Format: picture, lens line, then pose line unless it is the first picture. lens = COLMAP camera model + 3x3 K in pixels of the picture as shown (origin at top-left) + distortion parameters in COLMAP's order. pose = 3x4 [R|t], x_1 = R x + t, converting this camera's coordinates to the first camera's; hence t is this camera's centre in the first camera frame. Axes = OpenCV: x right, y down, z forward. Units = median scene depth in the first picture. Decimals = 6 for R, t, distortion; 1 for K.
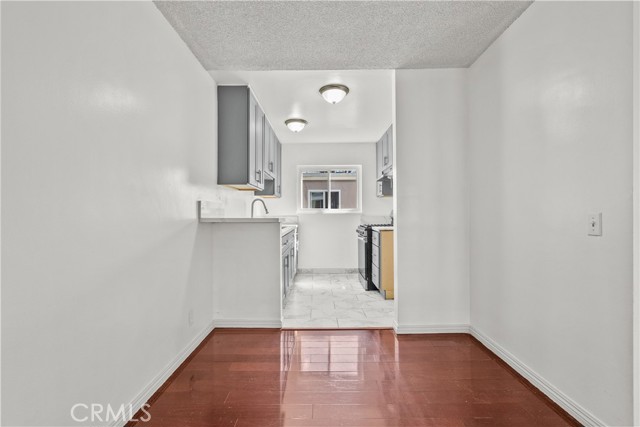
lens RADIAL K [[291.2, 0, 317.7], [0, 291.2, 214.1], [0, 0, 1]] dist [0.000826, 0.000998]
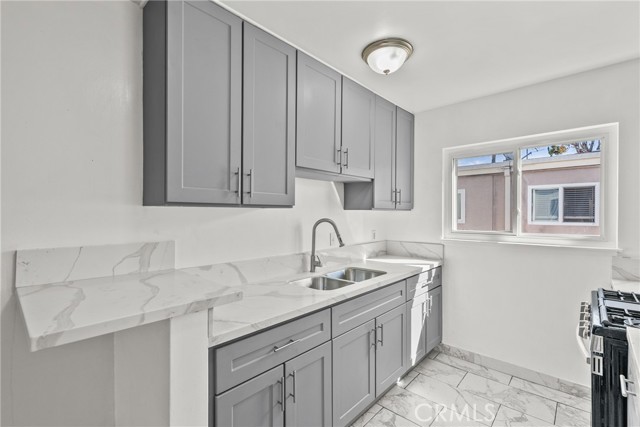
lens RADIAL K [[291.2, 0, 317.7], [0, 291.2, 214.1], [0, 0, 1]] dist [0.000826, 0.000998]
pose [[0.736922, 0.008385, -0.675926, 0.138416], [-0.004303, 0.999961, 0.007714, -0.059031], [0.675964, -0.002776, 0.736929, 0.527834]]
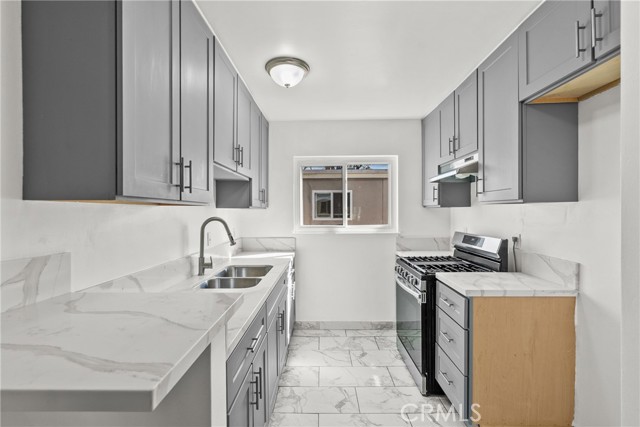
lens RADIAL K [[291.2, 0, 317.7], [0, 291.2, 214.1], [0, 0, 1]] dist [0.000826, 0.000998]
pose [[0.999888, 0.000301, -0.014930, -0.012453], [-0.000171, 0.999962, 0.008755, -0.056801], [0.014932, -0.008751, 0.999850, 0.434378]]
